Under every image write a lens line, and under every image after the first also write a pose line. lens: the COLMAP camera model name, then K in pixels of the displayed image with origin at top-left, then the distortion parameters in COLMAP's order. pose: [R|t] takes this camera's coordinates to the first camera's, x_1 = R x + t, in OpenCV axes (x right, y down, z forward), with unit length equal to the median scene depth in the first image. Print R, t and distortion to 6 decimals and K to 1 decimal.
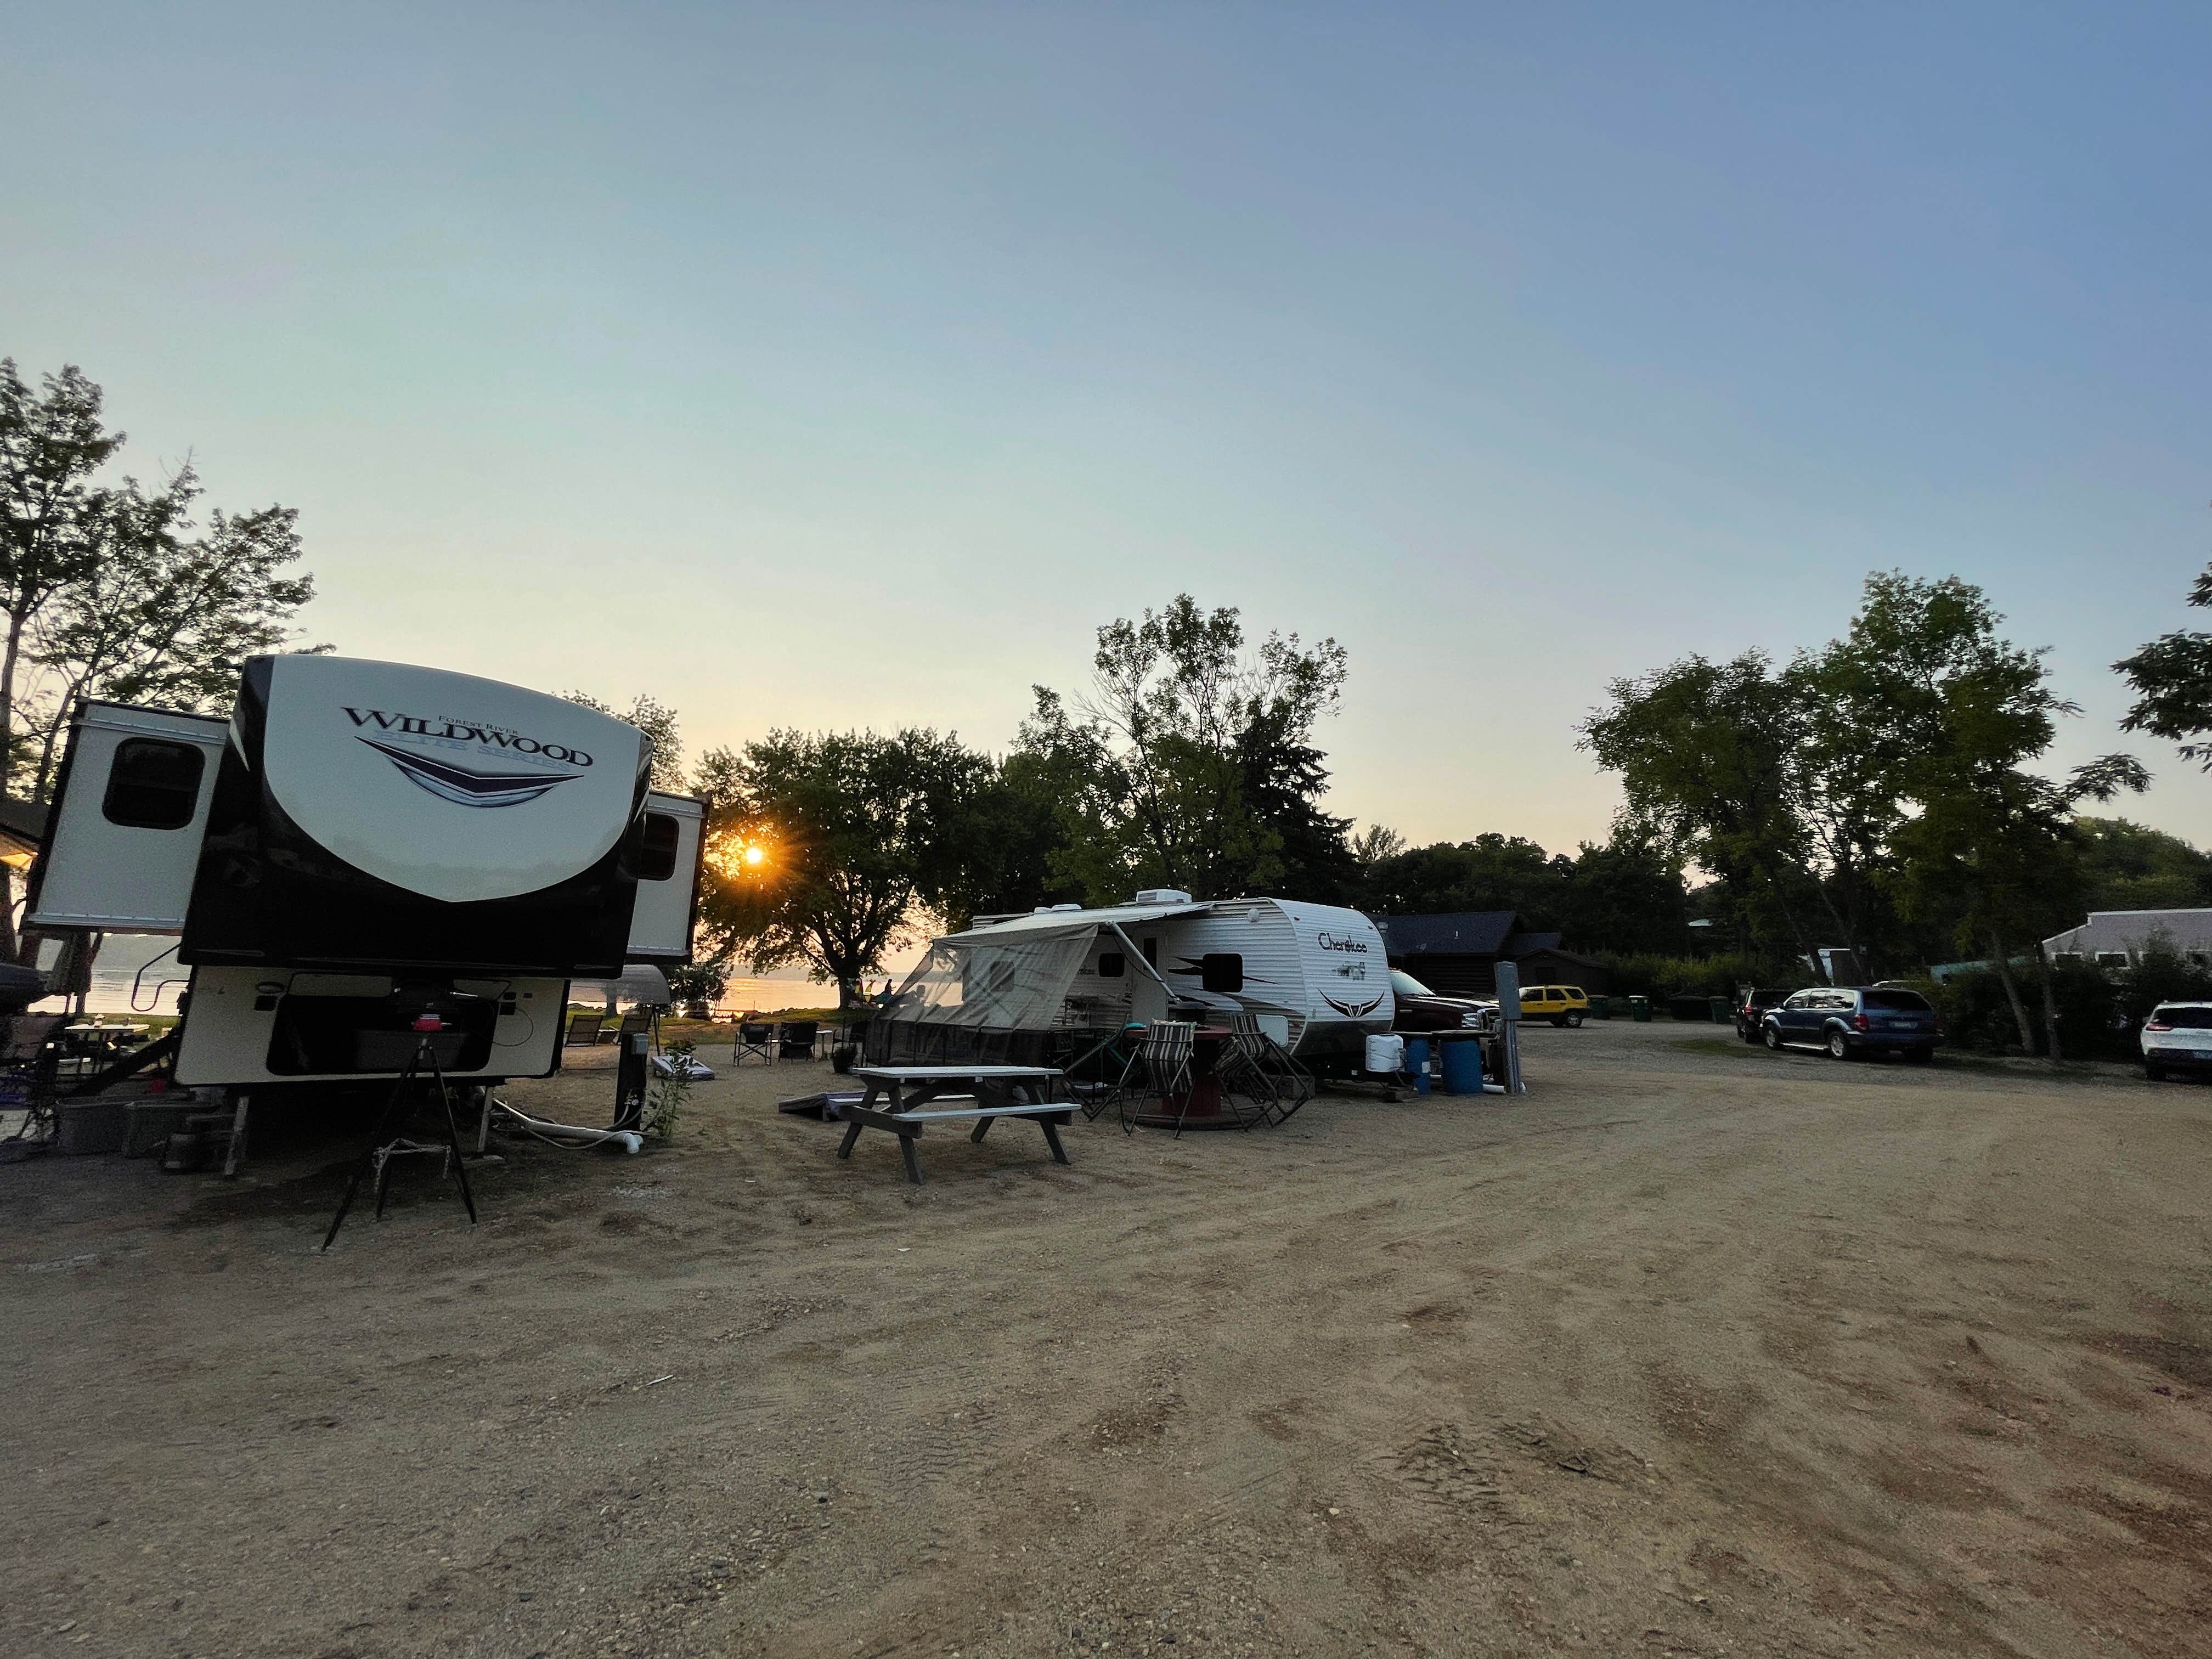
lens RADIAL K [[893.1, 0, 1105.9], [0, 893.1, 816.1], [0, 0, 1]] dist [-0.002674, 0.000328]
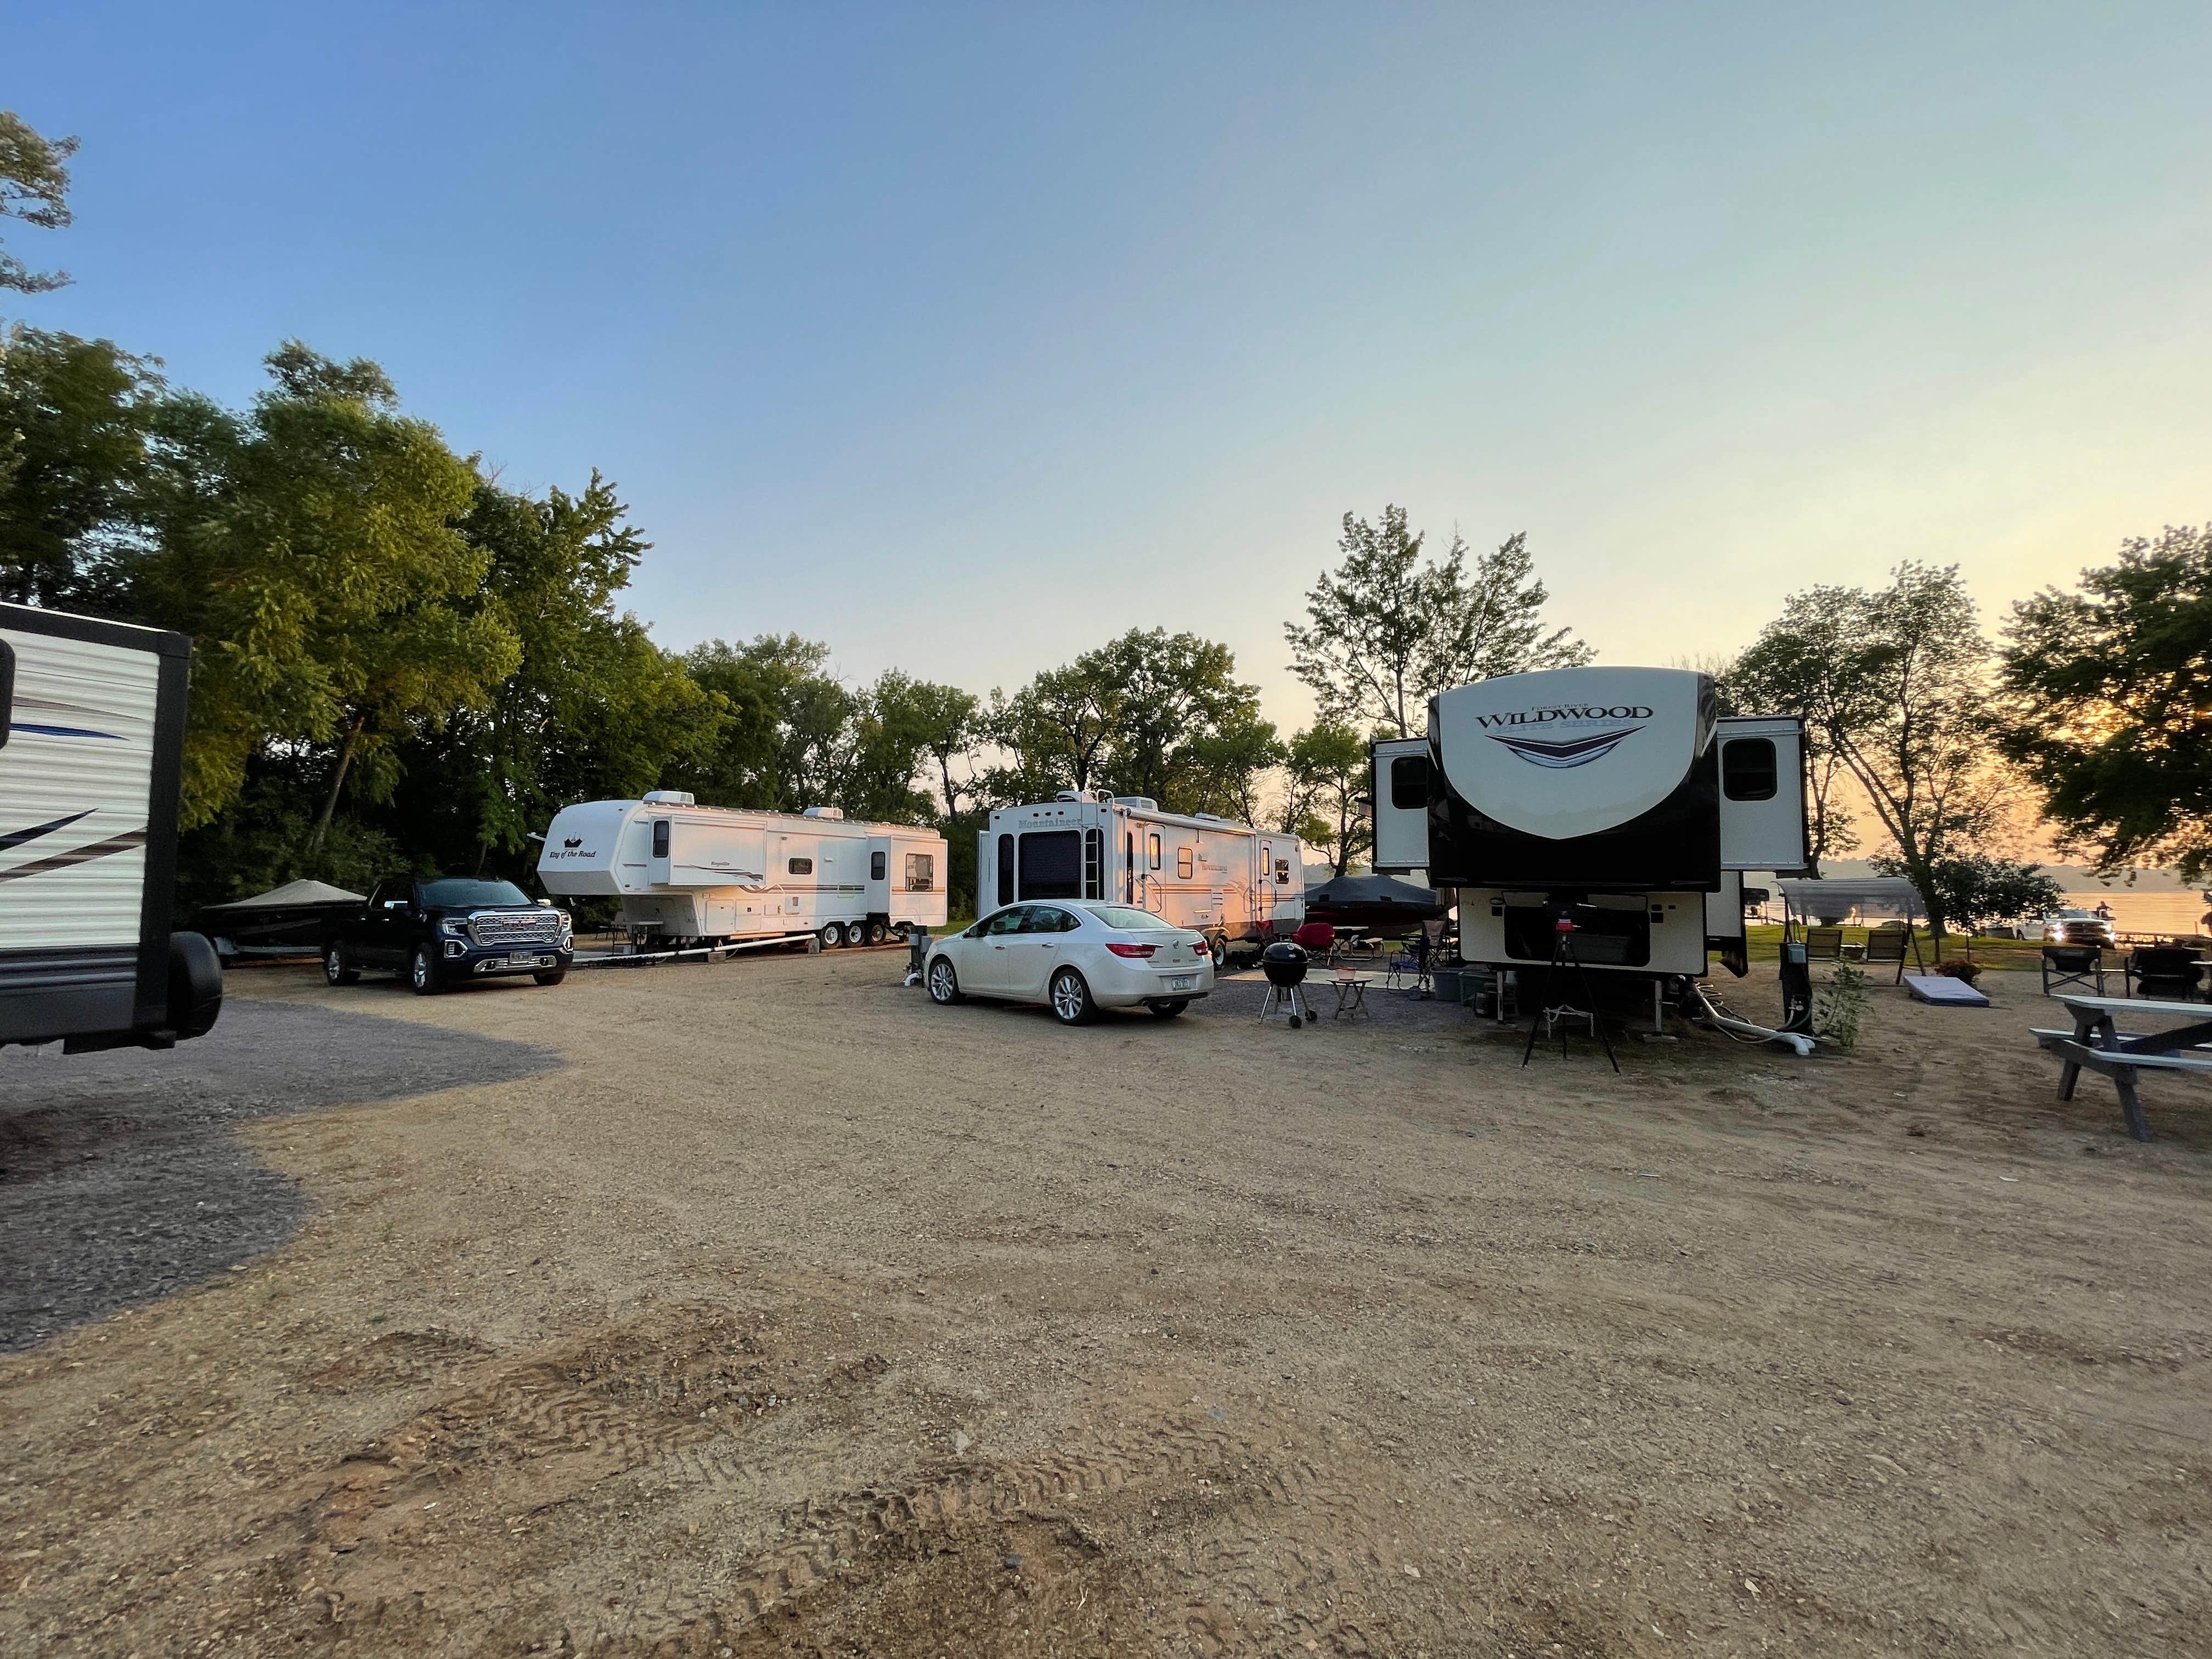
lens RADIAL K [[887.9, 0, 1105.3], [0, 887.9, 831.1], [0, 0, 1]] dist [-0.000037, 0.000095]
pose [[0.298960, -0.078904, -0.950998, 0.269767], [0.180772, 0.983214, -0.024748, -0.006953], [0.936987, -0.164515, 0.308206, -0.060763]]
